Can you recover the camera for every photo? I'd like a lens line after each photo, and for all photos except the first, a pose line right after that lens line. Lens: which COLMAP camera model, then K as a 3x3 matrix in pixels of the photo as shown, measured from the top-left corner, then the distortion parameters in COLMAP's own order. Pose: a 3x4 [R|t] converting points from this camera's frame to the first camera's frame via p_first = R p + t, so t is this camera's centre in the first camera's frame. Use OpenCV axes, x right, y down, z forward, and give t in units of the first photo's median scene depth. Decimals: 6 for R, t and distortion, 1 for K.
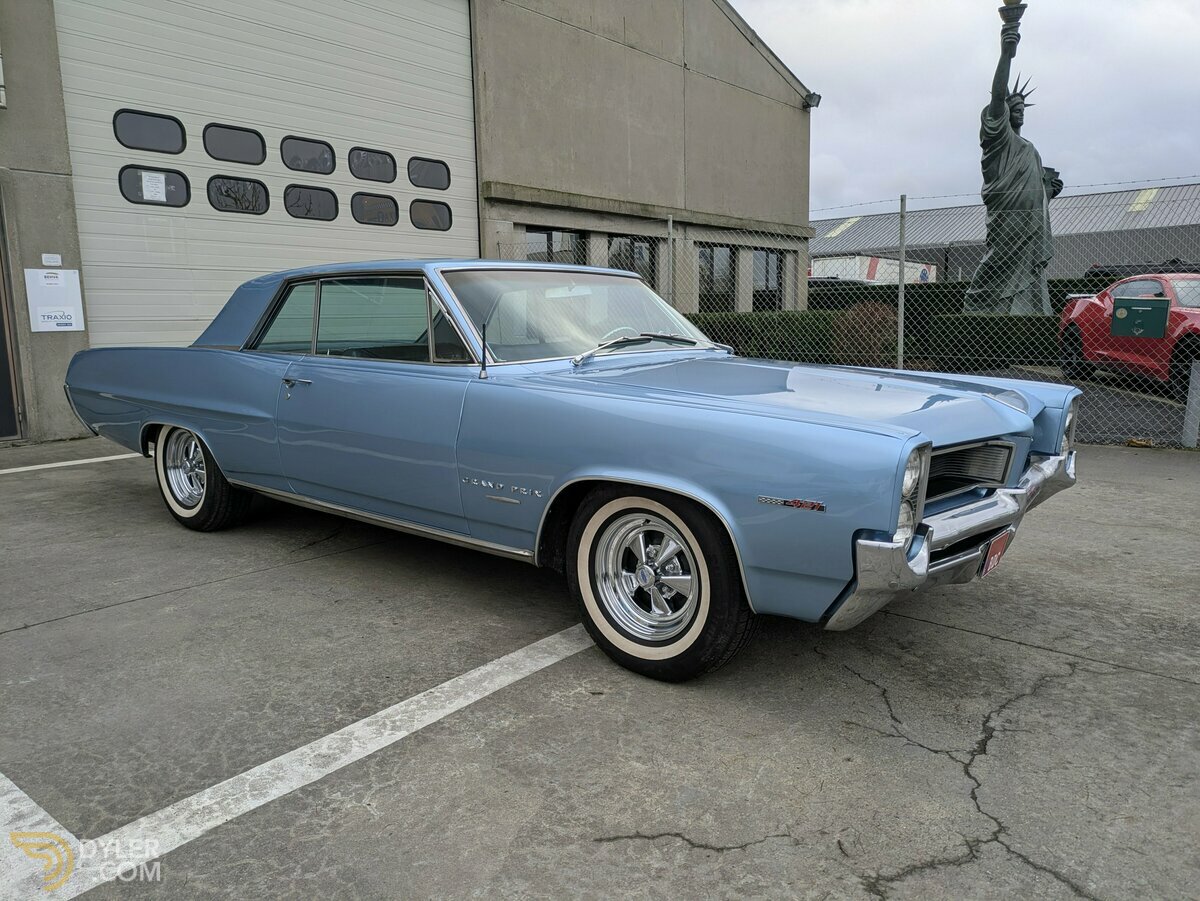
lens RADIAL K [[884.0, 0, 596.9], [0, 884.0, 448.0], [0, 0, 1]] dist [0.060464, -0.056465]
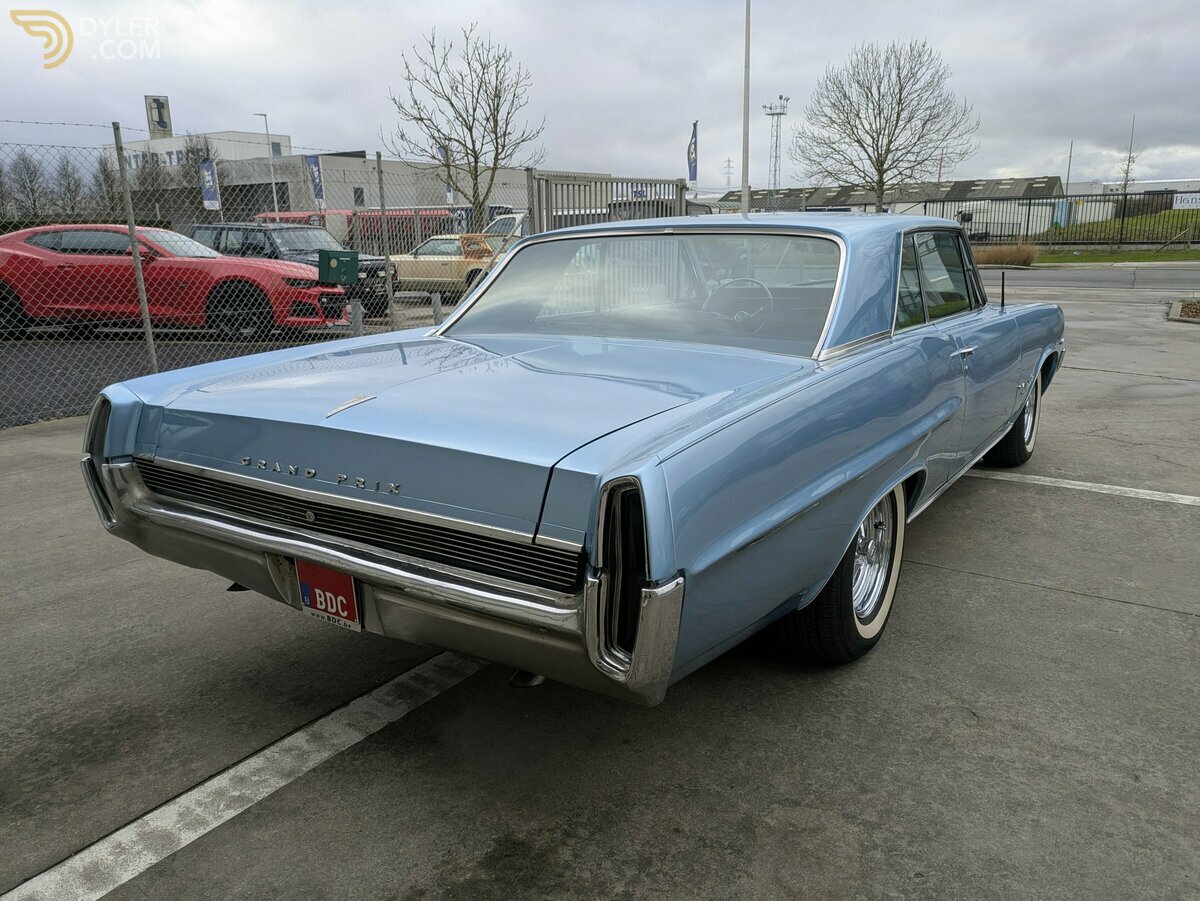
lens RADIAL K [[884.0, 0, 596.9], [0, 884.0, 448.0], [0, 0, 1]] dist [0.060464, -0.056465]
pose [[-0.101034, -0.219896, 0.970277, -1.299123], [0.165547, 0.957955, 0.234342, -0.275340], [-0.981013, 0.184303, -0.060383, 1.569203]]
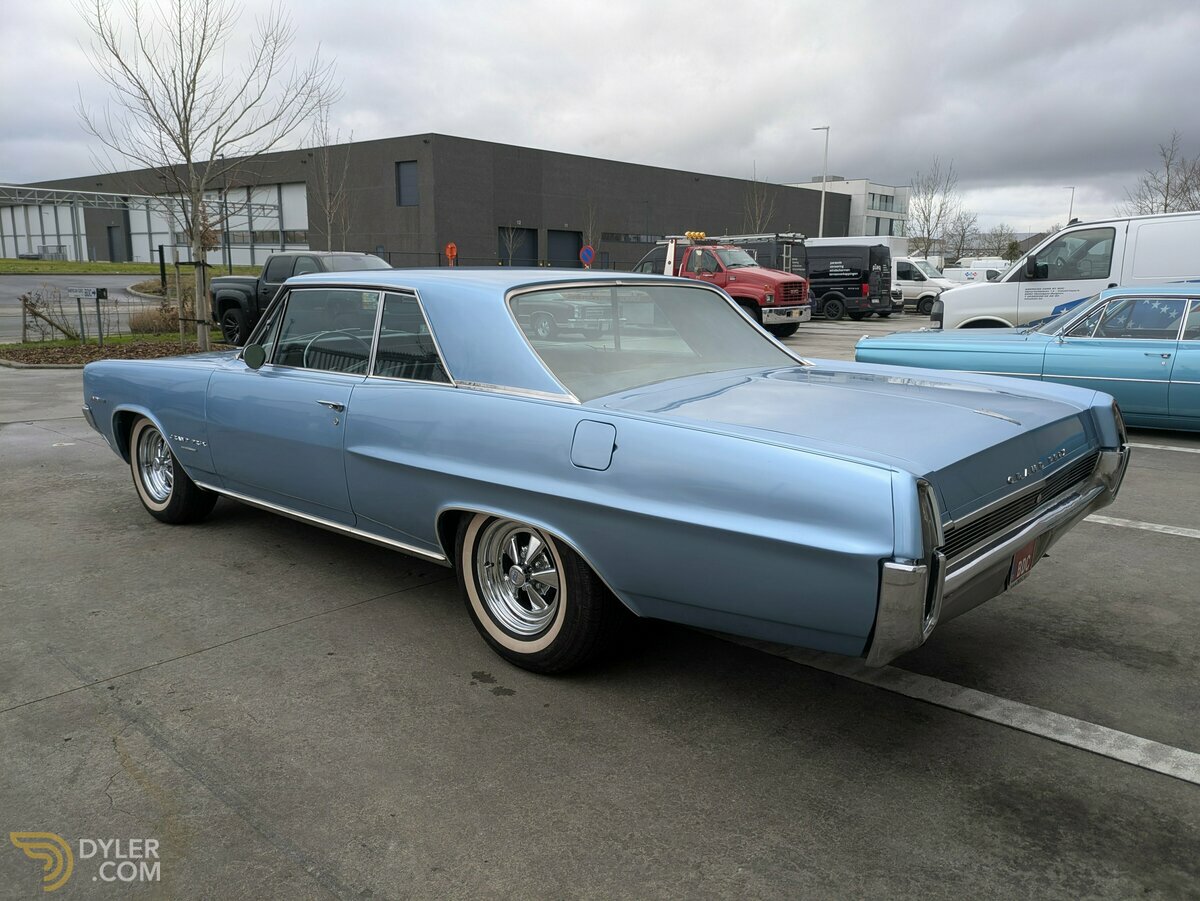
lens RADIAL K [[884.0, 0, 596.9], [0, 884.0, 448.0], [0, 0, 1]] dist [0.060464, -0.056465]
pose [[-0.998787, -0.000615, 0.049231, -0.395500], [0.016121, 0.940716, 0.338812, -0.433050], [-0.046521, 0.339195, -0.939565, 2.440143]]
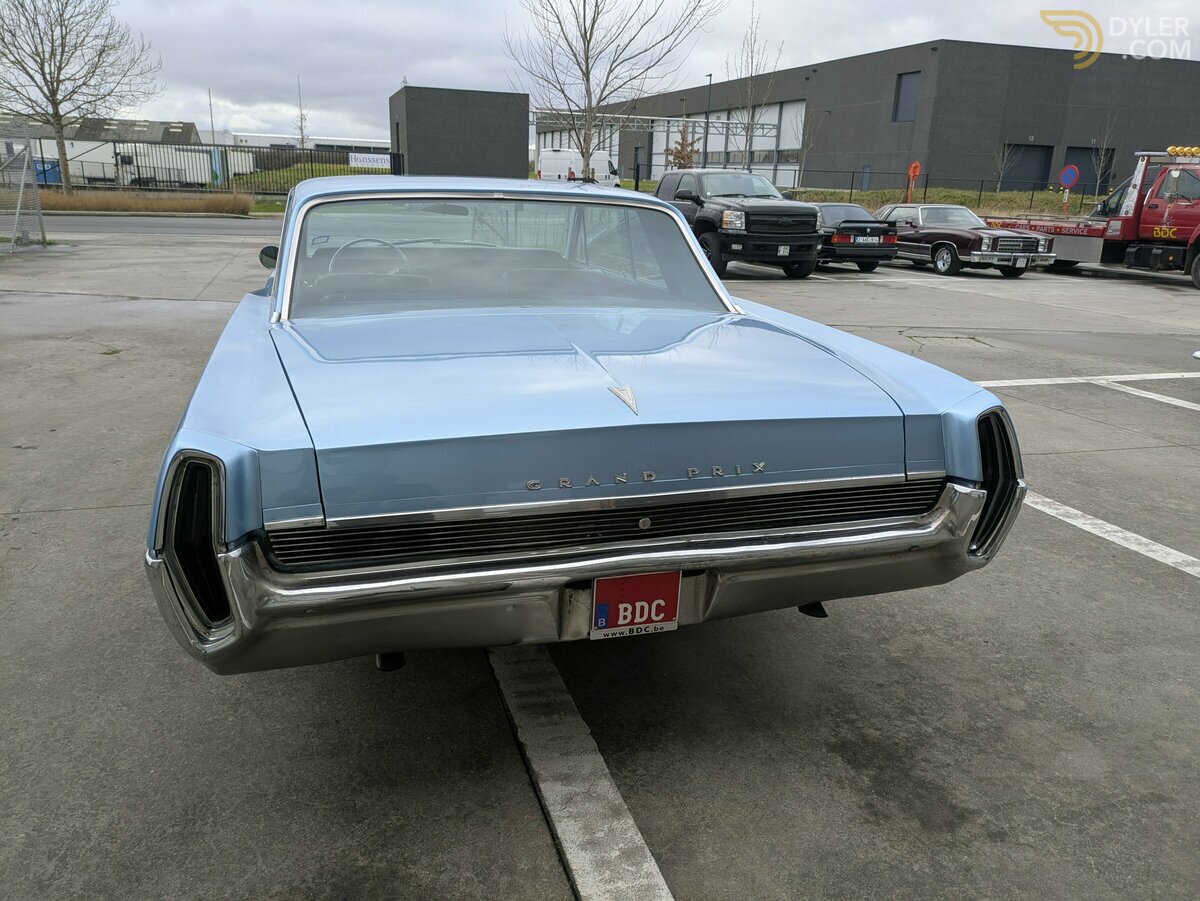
lens RADIAL K [[884.0, 0, 596.9], [0, 884.0, 448.0], [0, 0, 1]] dist [0.060464, -0.056465]
pose [[-0.830719, -0.169051, 0.530404, -0.979219], [0.065048, 0.916774, 0.394073, -0.377906], [-0.552879, 0.361865, -0.750585, 2.116586]]
